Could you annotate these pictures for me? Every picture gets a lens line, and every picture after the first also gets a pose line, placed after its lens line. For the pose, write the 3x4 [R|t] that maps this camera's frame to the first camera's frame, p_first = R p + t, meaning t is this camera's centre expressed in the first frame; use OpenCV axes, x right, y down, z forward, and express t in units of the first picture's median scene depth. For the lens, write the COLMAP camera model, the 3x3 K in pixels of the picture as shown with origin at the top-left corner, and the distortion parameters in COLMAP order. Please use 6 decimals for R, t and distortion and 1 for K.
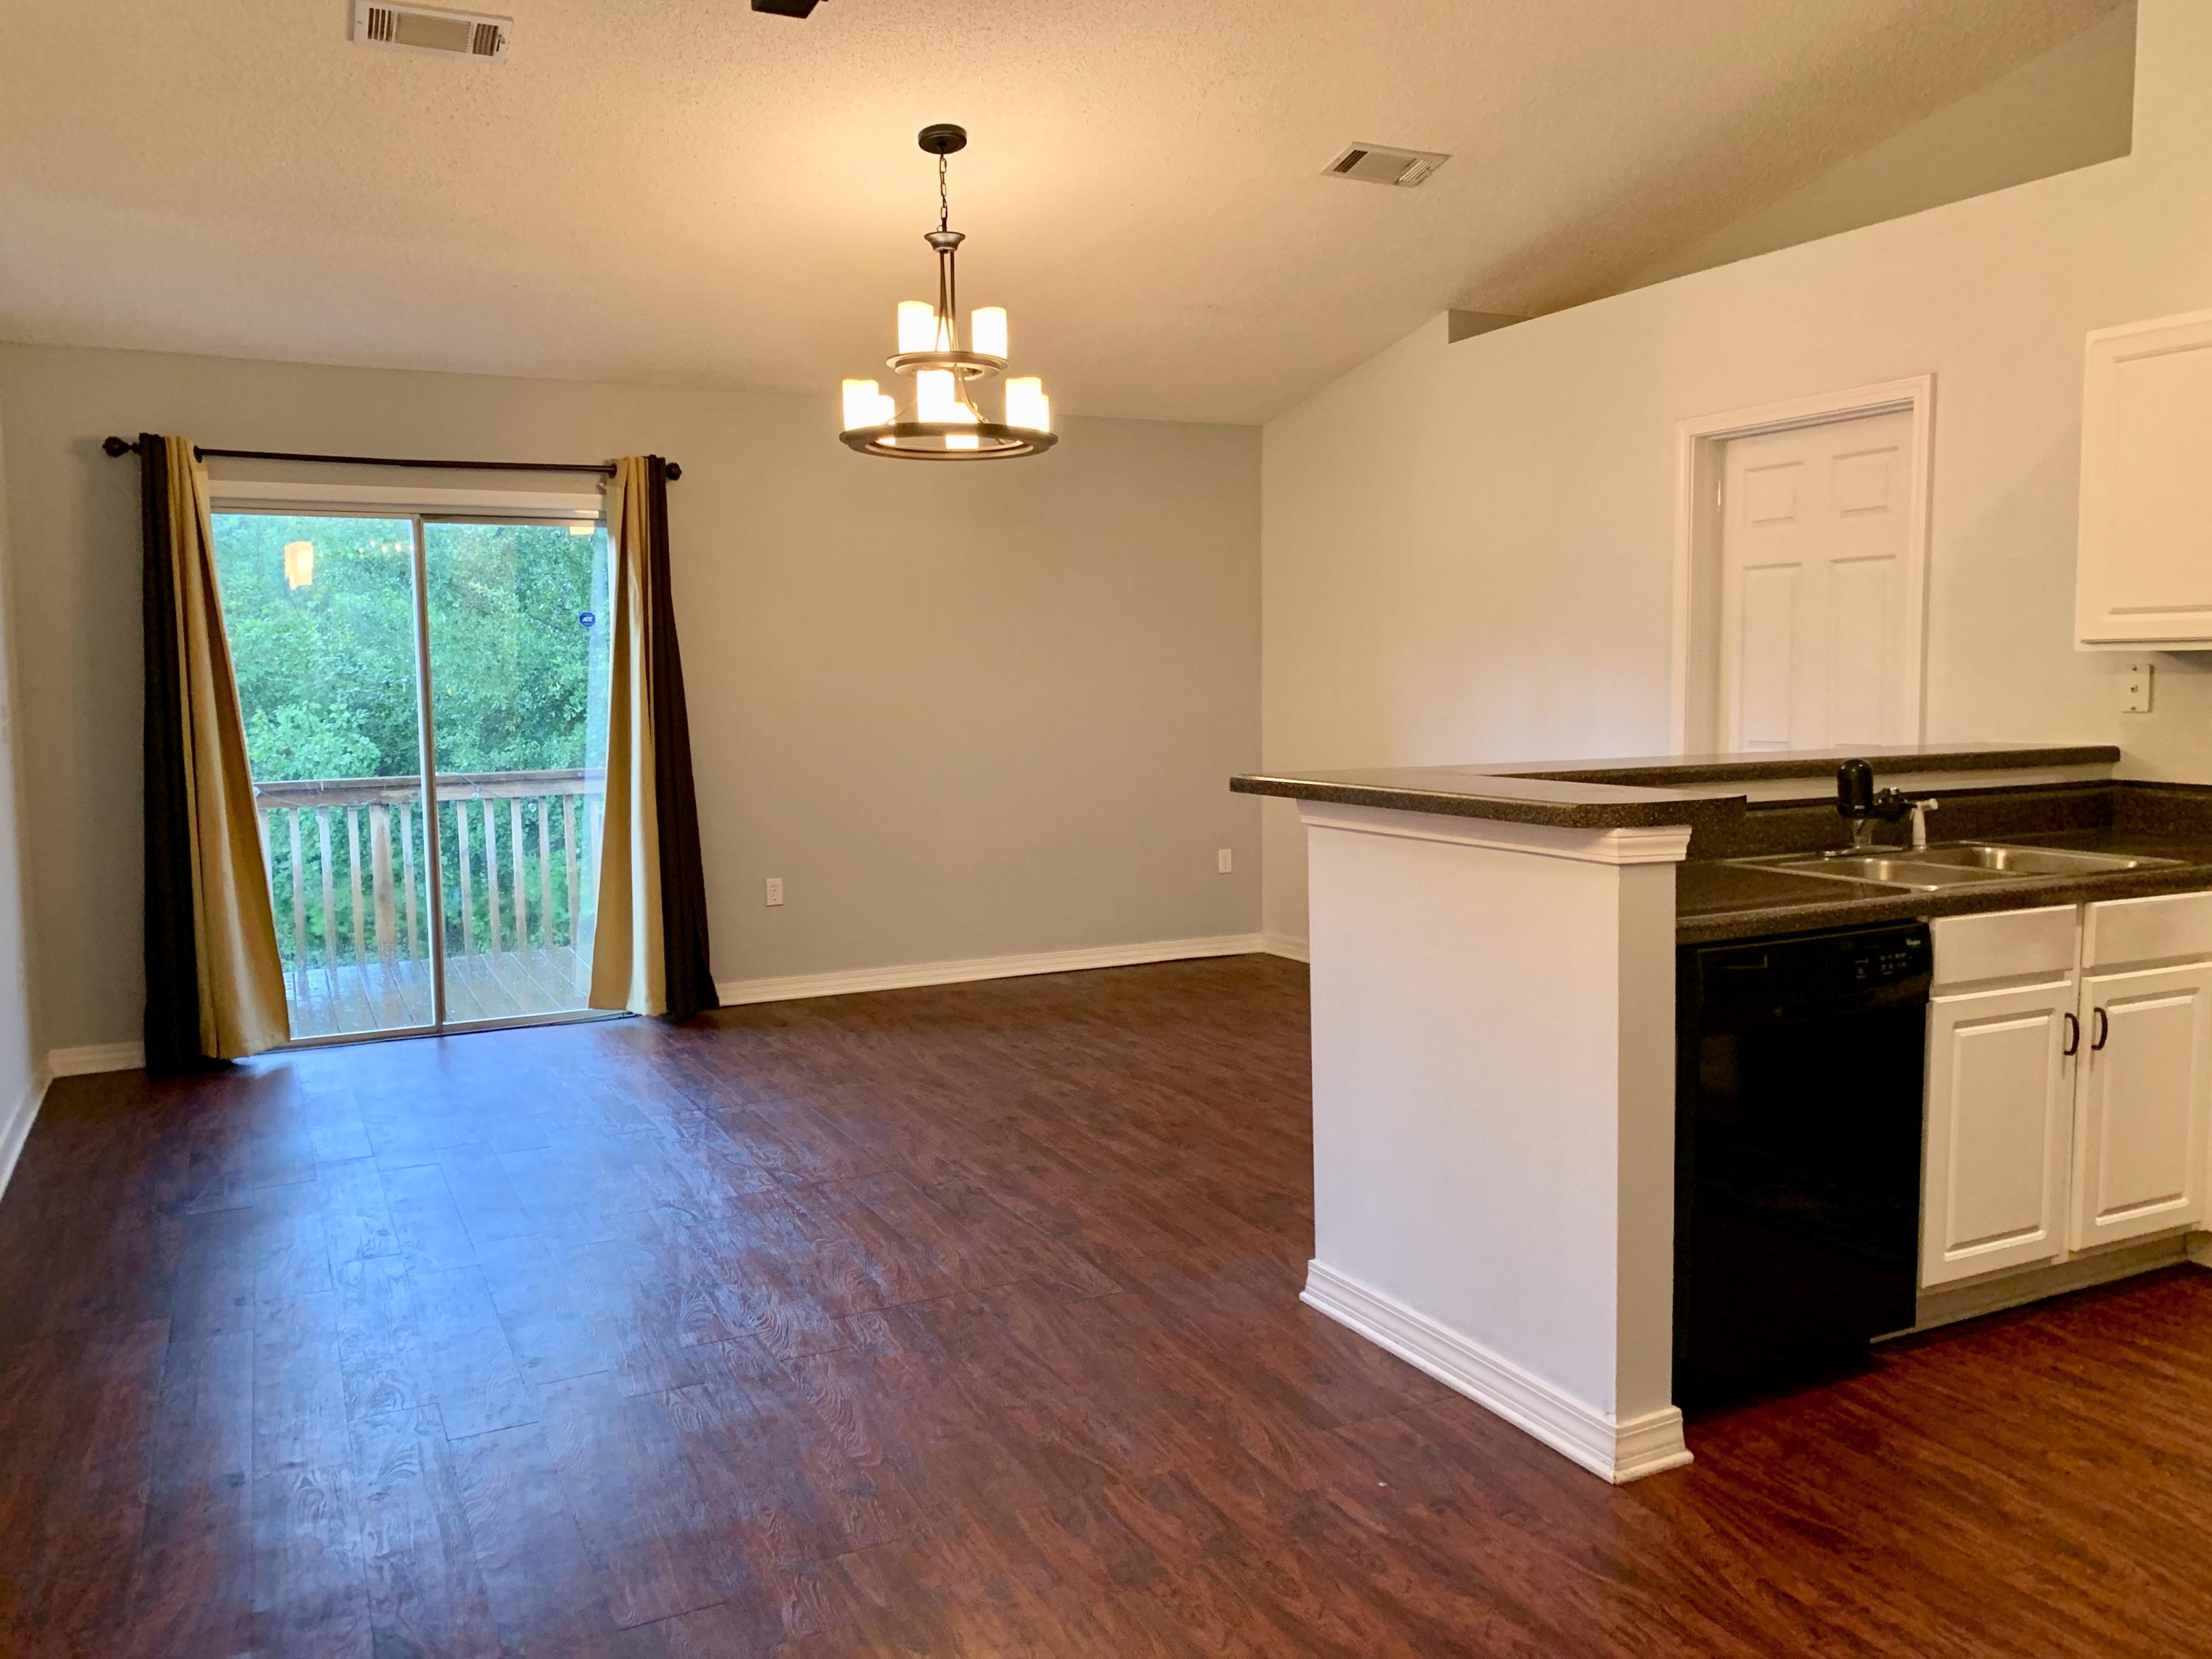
lens RADIAL K [[1681.6, 0, 1106.3], [0, 1681.6, 825.7], [0, 0, 1]] dist [0.010873, -0.007794]
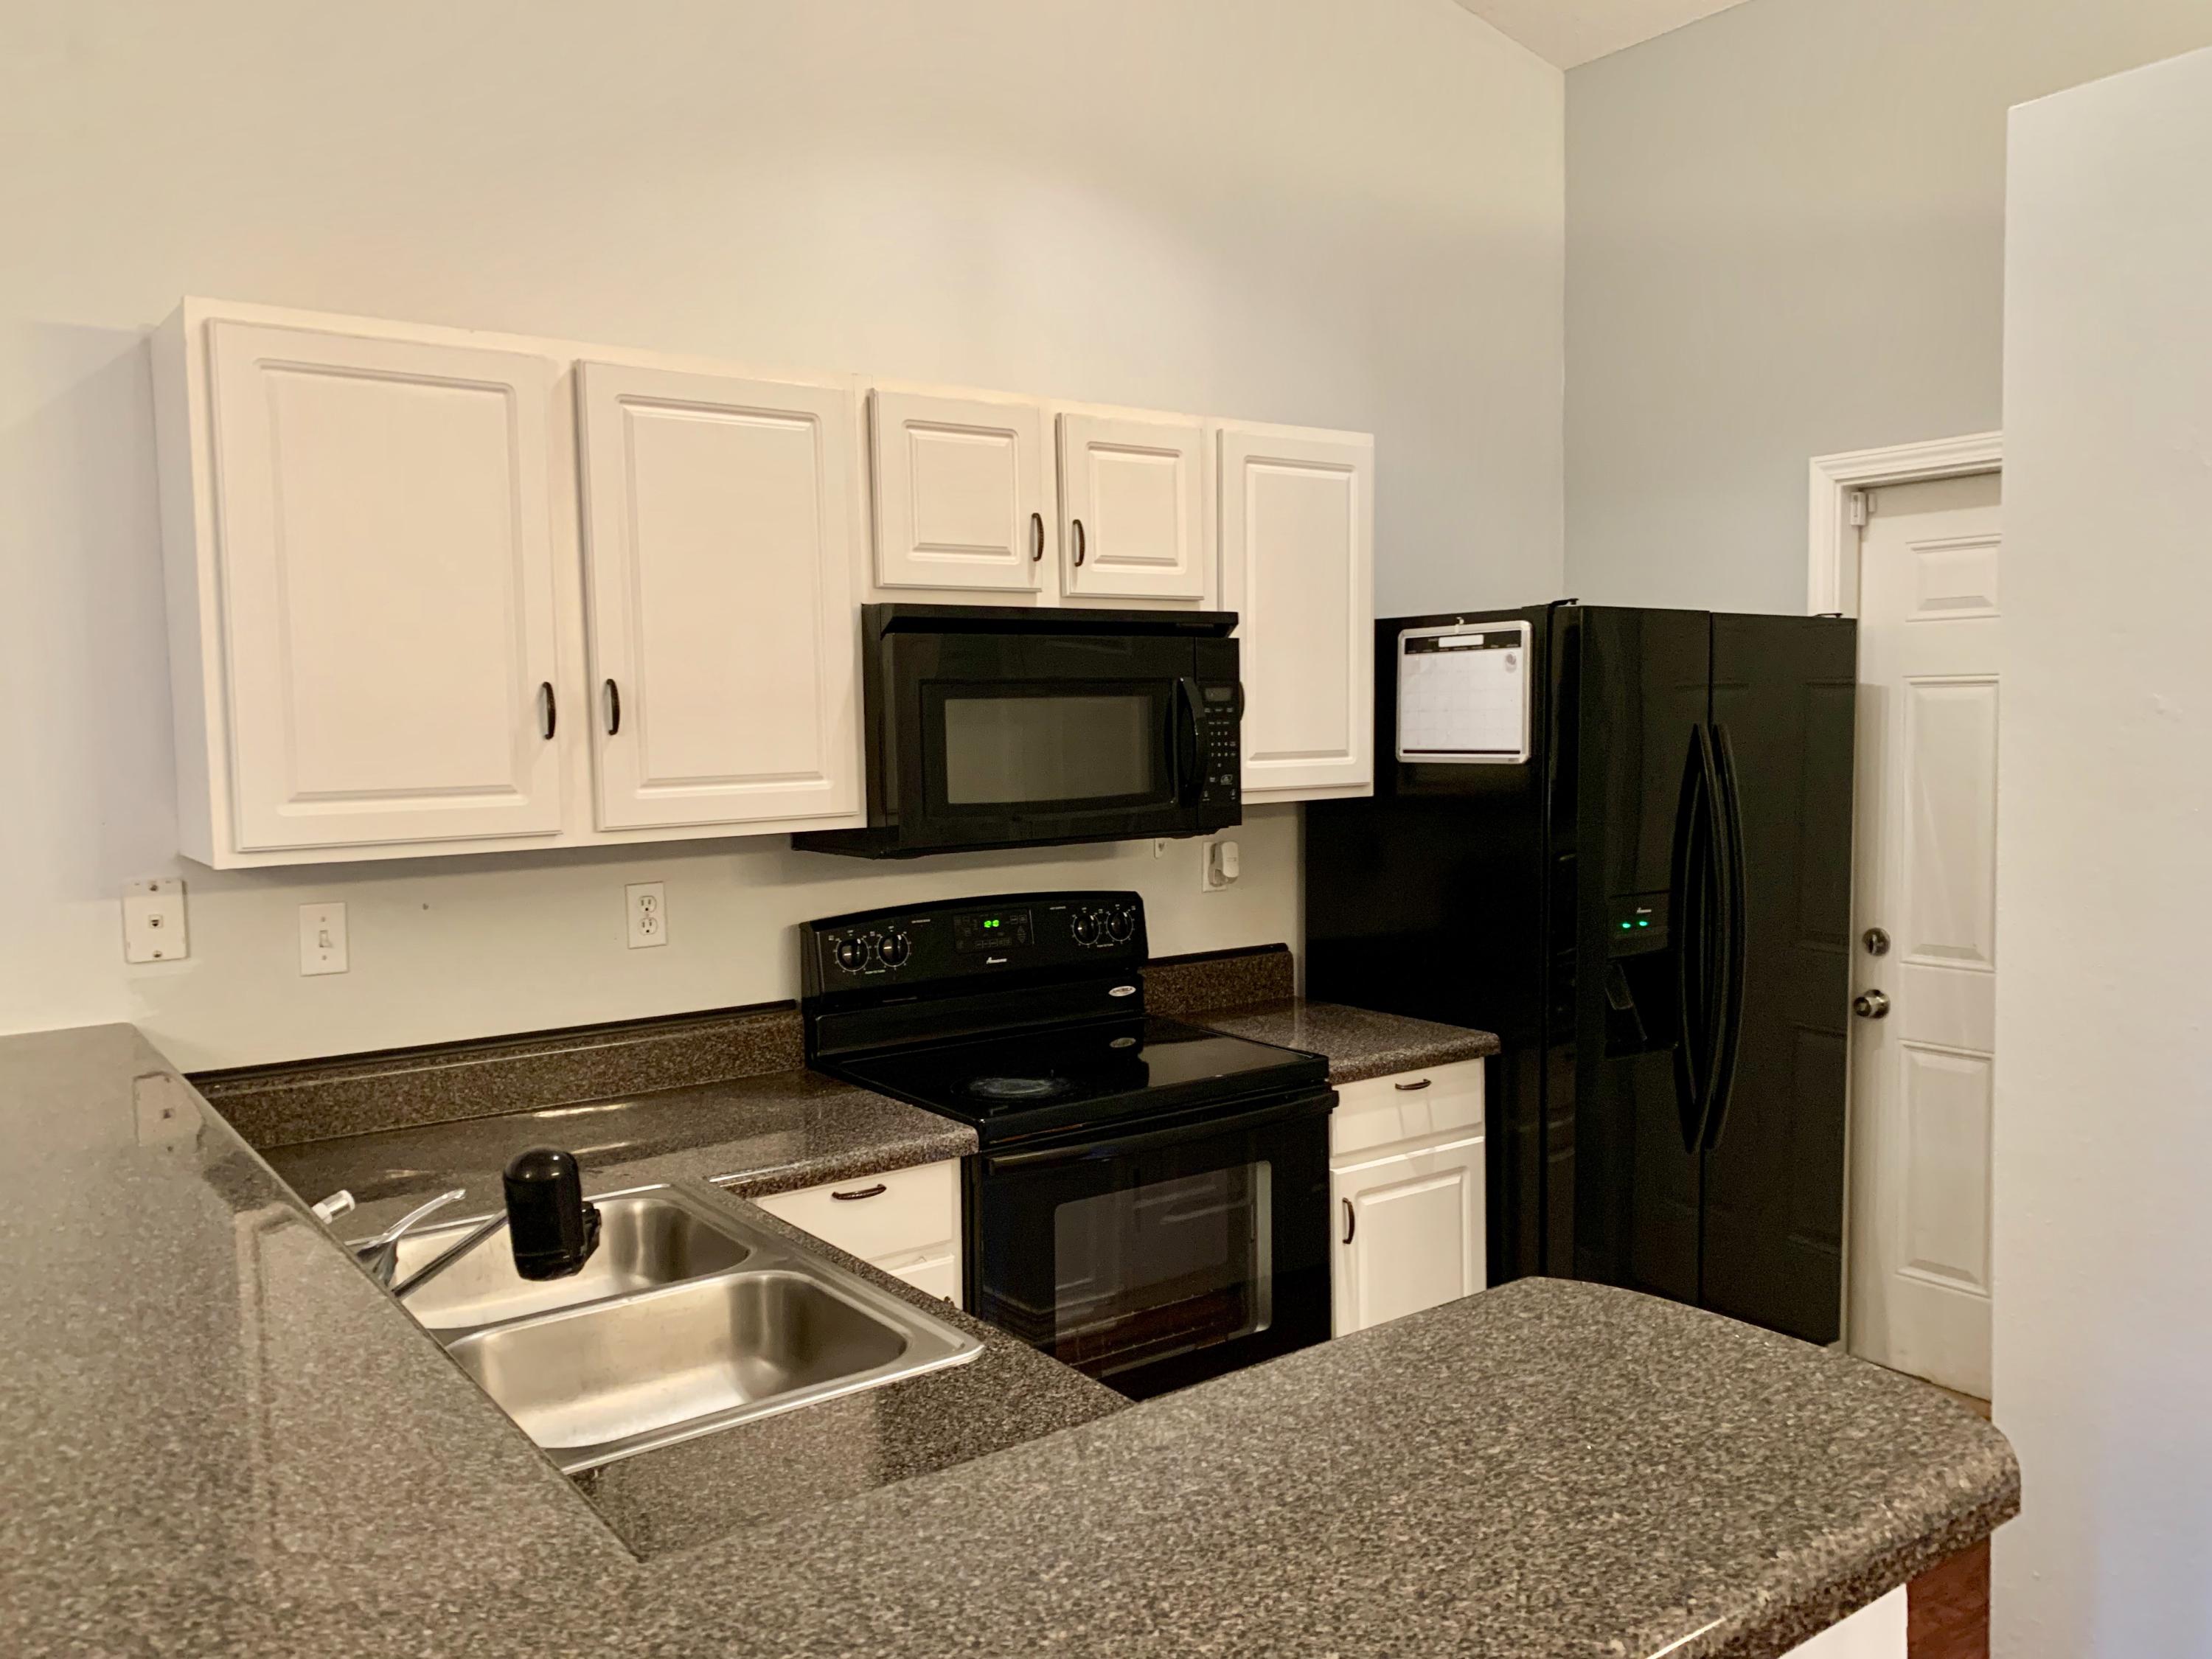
lens RADIAL K [[1692.7, 0, 1091.7], [0, 1692.7, 823.2], [0, 0, 1]] dist [0.027663, -0.023673]
pose [[-0.144160, -0.053506, 0.988107, -0.019353], [0.110415, 0.991432, 0.069795, -0.109159], [-0.983375, 0.119163, -0.137017, 0.687095]]
